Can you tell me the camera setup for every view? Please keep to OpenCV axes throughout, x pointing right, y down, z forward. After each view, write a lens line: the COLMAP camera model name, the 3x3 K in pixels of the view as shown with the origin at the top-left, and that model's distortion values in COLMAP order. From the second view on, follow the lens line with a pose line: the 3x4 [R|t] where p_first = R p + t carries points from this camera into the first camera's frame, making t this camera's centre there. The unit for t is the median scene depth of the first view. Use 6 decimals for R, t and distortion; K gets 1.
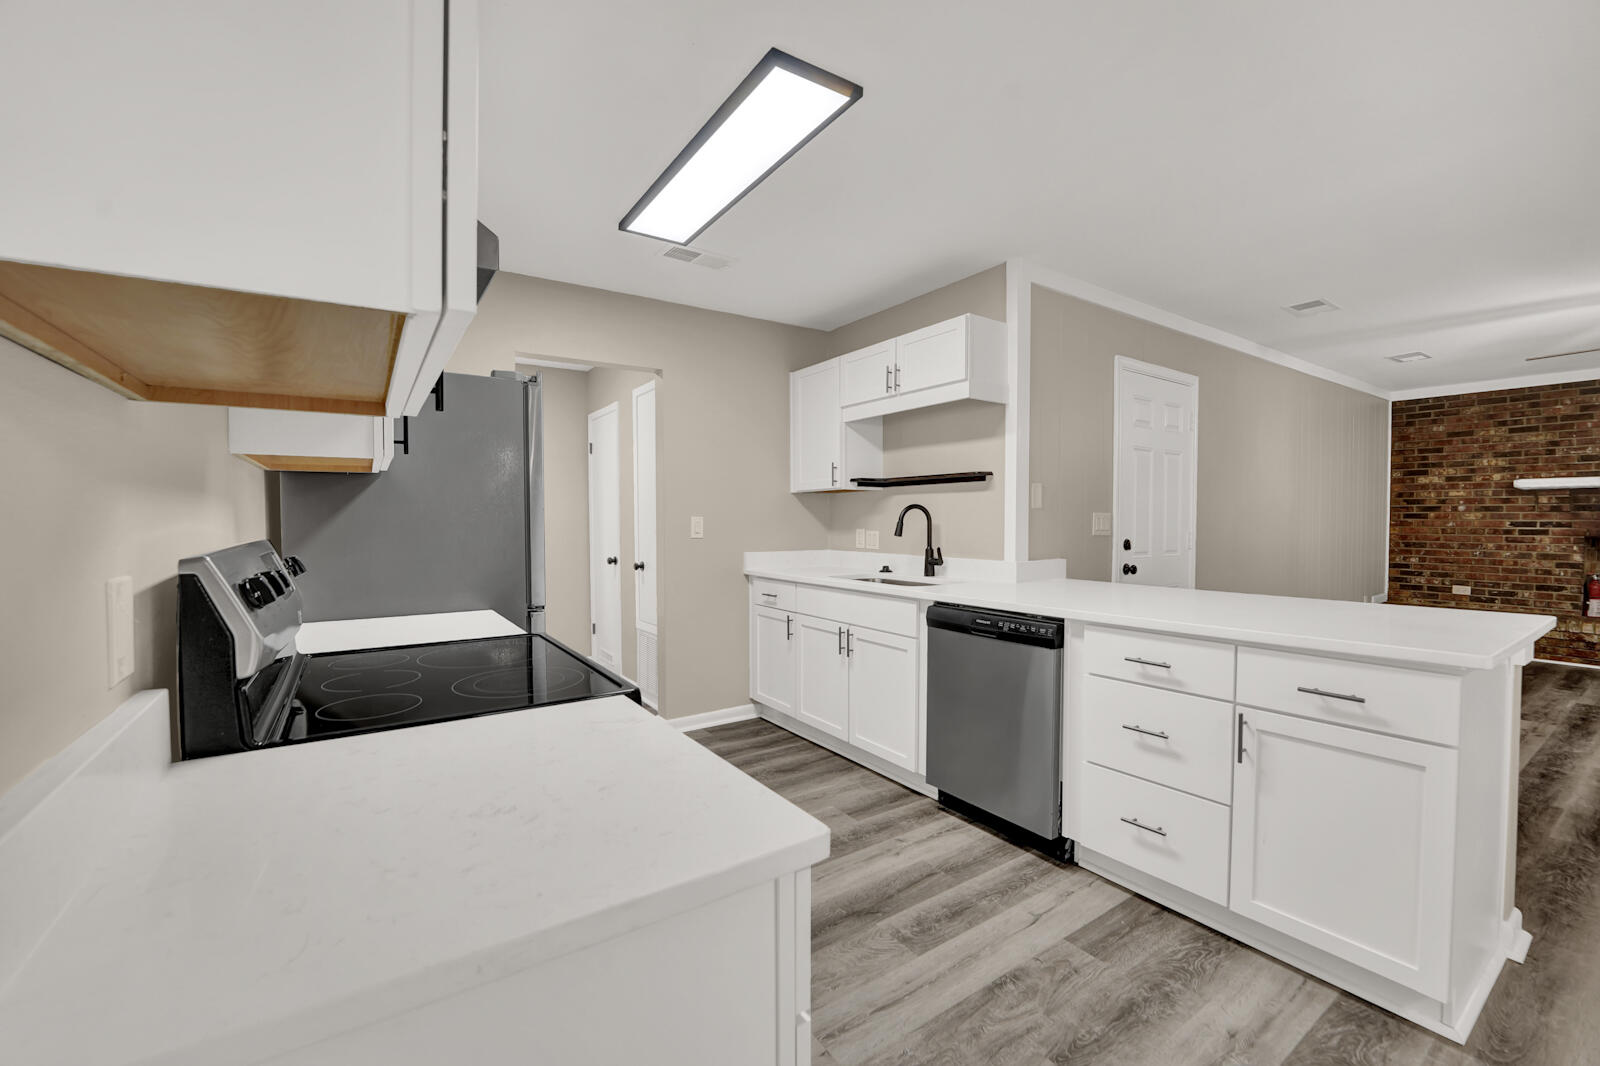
lens RADIAL K [[652.7, 0, 791.1], [0, 652.7, 536.9], [0, 0, 1]] dist [-0.032151, 0.005297]
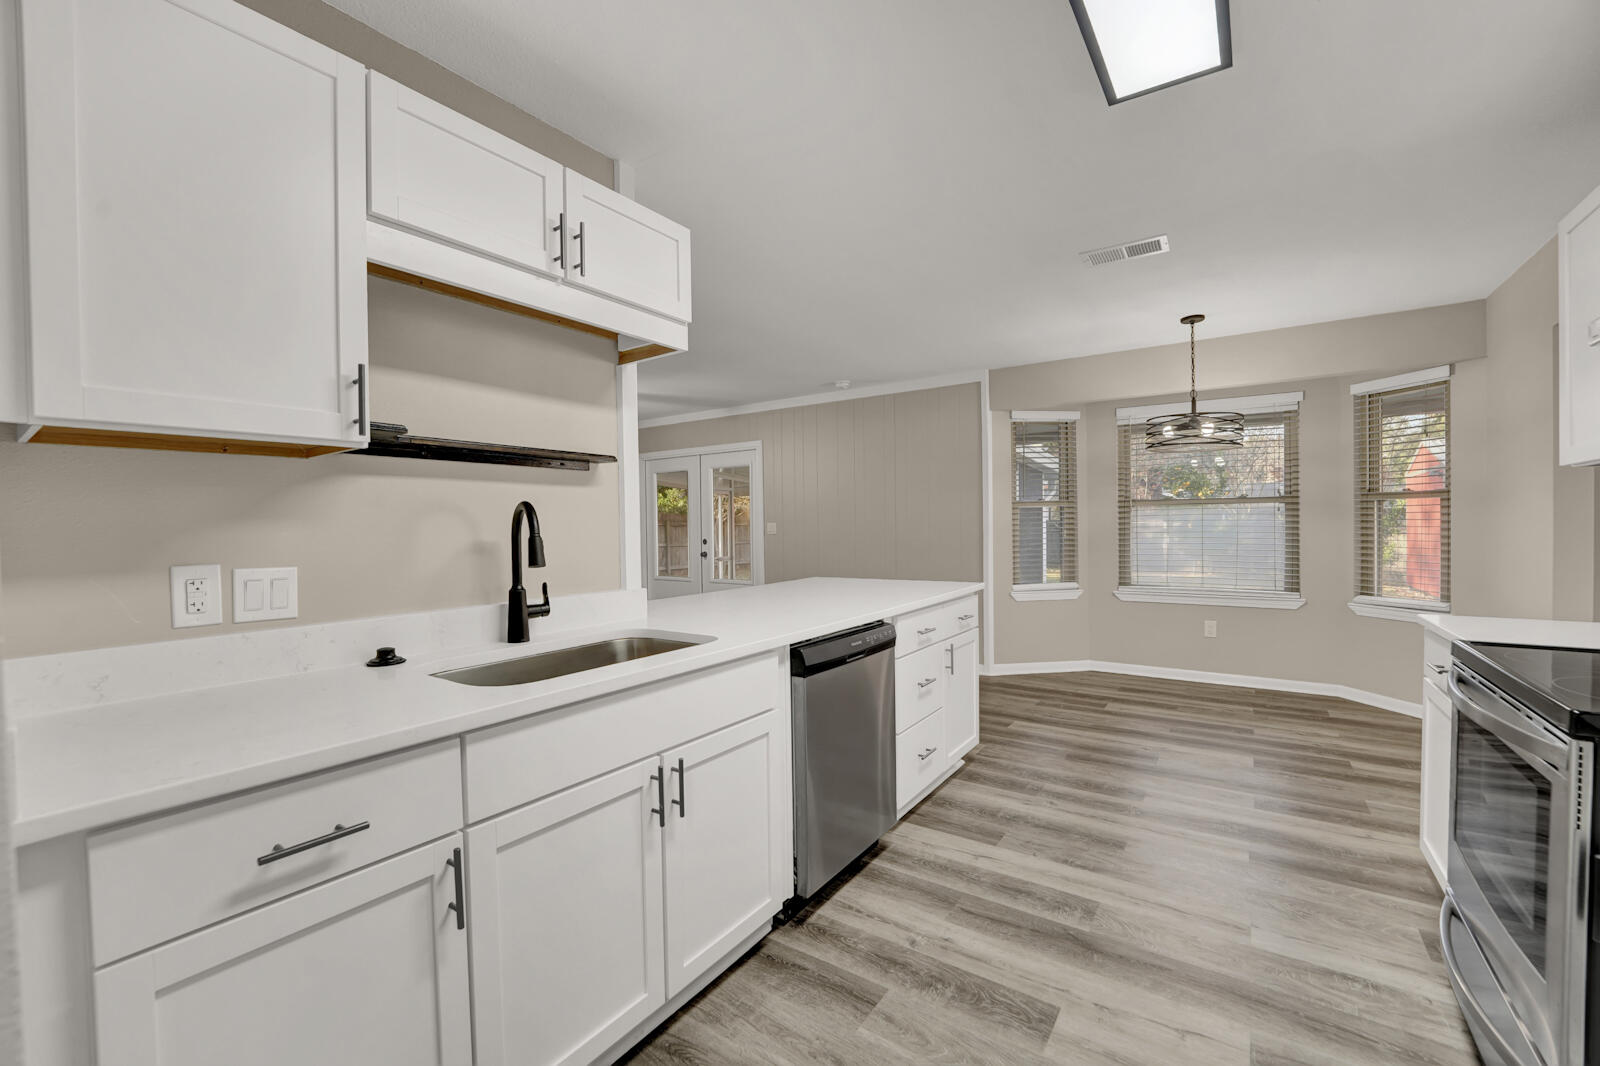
lens RADIAL K [[651.0, 0, 793.6], [0, 651.0, 539.2], [0, 0, 1]] dist [-0.025867, 0.001158]
pose [[-0.357459, -0.012699, 0.933842, -0.226461], [0.040020, 0.998781, 0.028901, -0.017863], [-0.933071, 0.047704, -0.356515, 0.638082]]
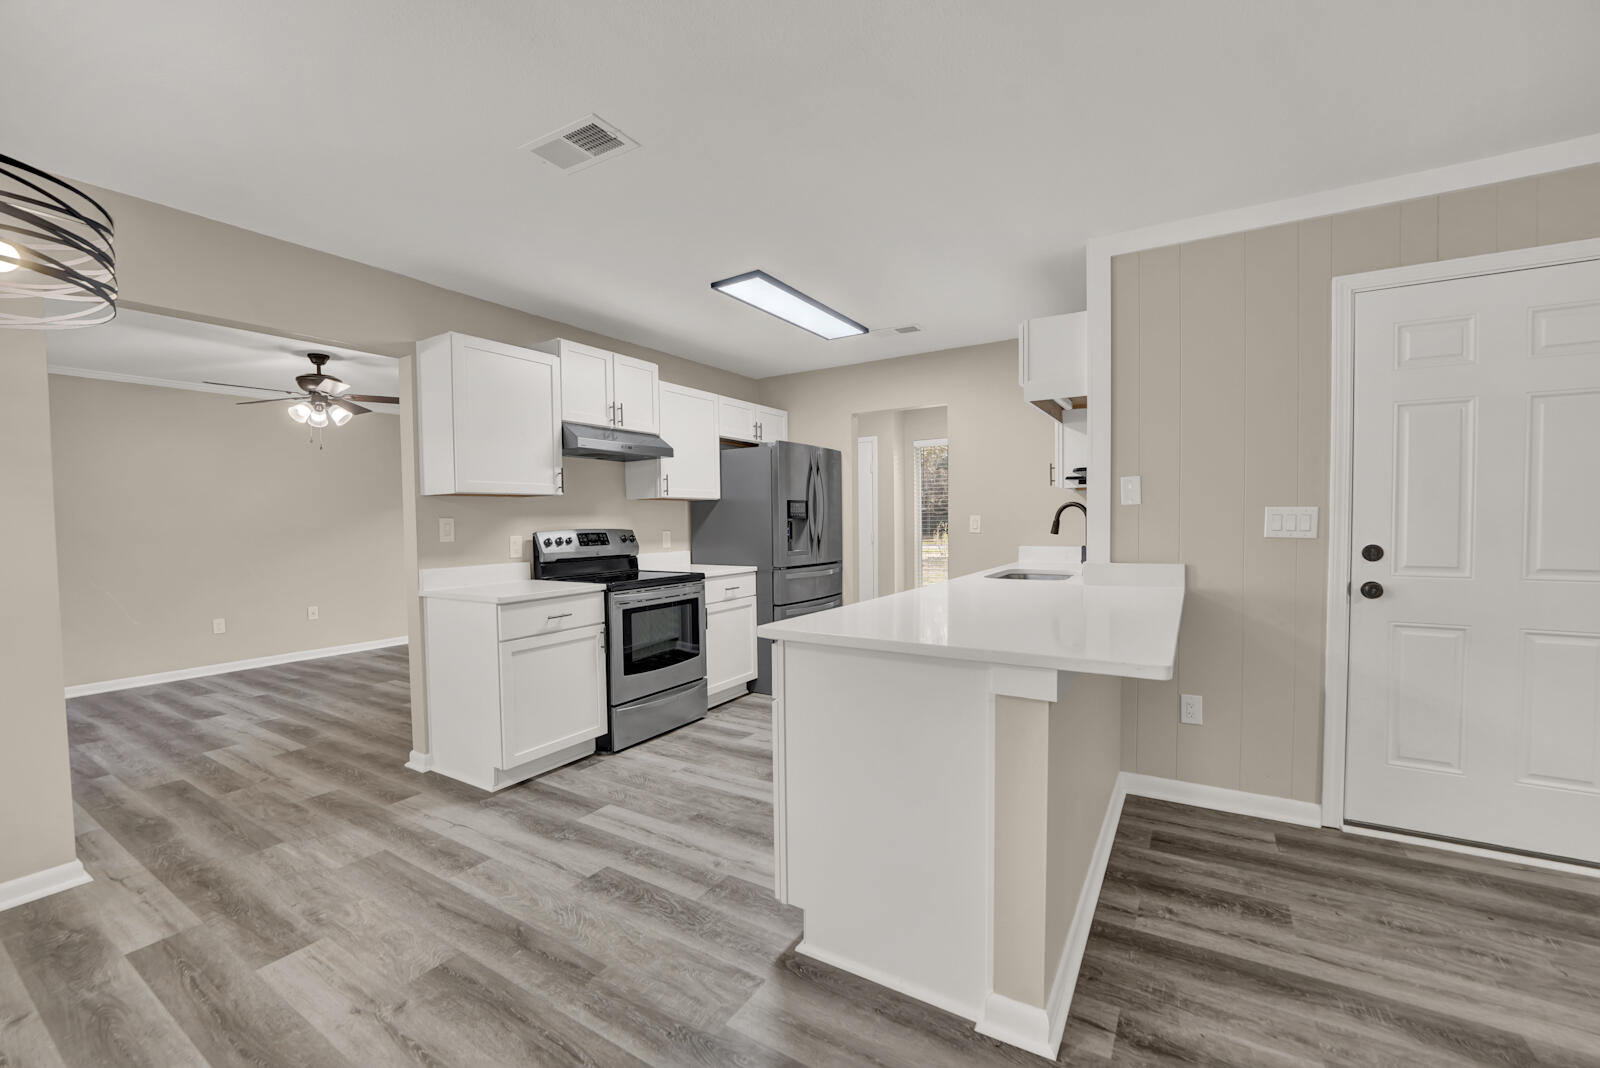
lens RADIAL K [[652.7, 0, 791.1], [0, 652.7, 537.9], [0, 0, 1]] dist [-0.032151, 0.005297]
pose [[0.404765, 0.022817, -0.914136, 0.602354], [-0.012479, 0.999733, 0.019428, -0.006090], [0.914335, 0.003544, 0.404942, 0.130292]]
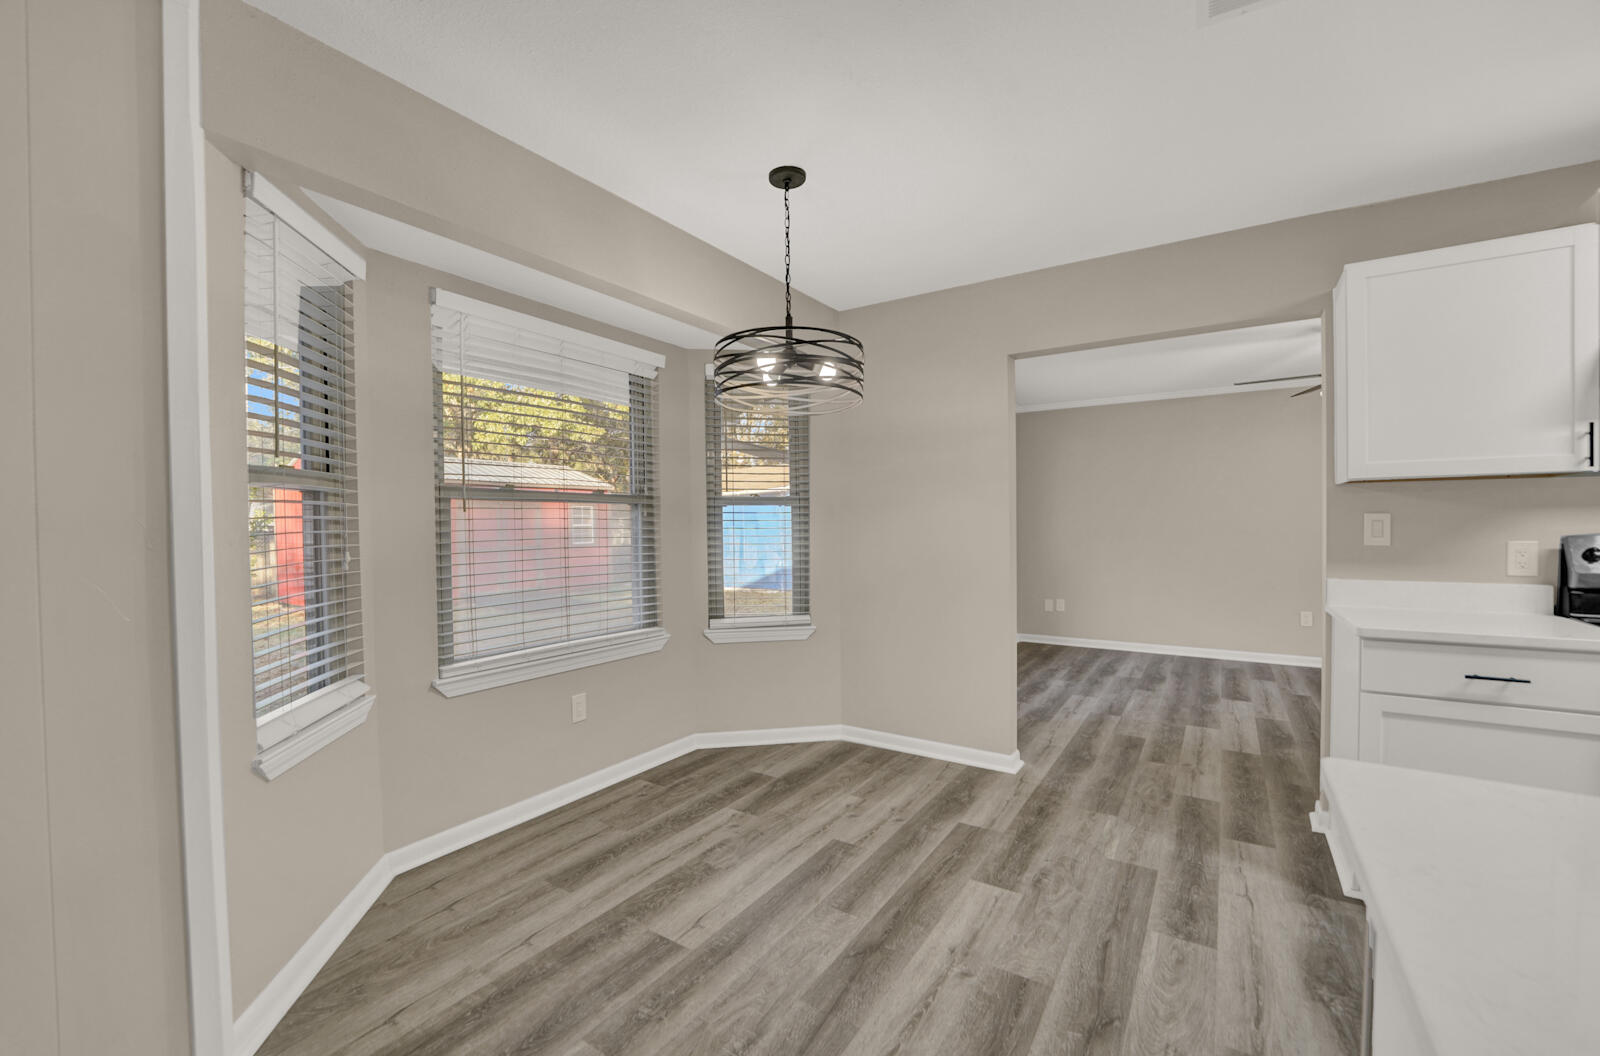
lens RADIAL K [[656.0, 0, 786.5], [0, 656.0, 536.8], [0, 0, 1]] dist [-0.026333, 0.000268]
pose [[-0.926070, 0.017257, -0.376956, 0.459669], [0.000289, 0.998986, 0.045023, -0.012741], [0.377351, 0.041585, -0.925136, 0.346706]]
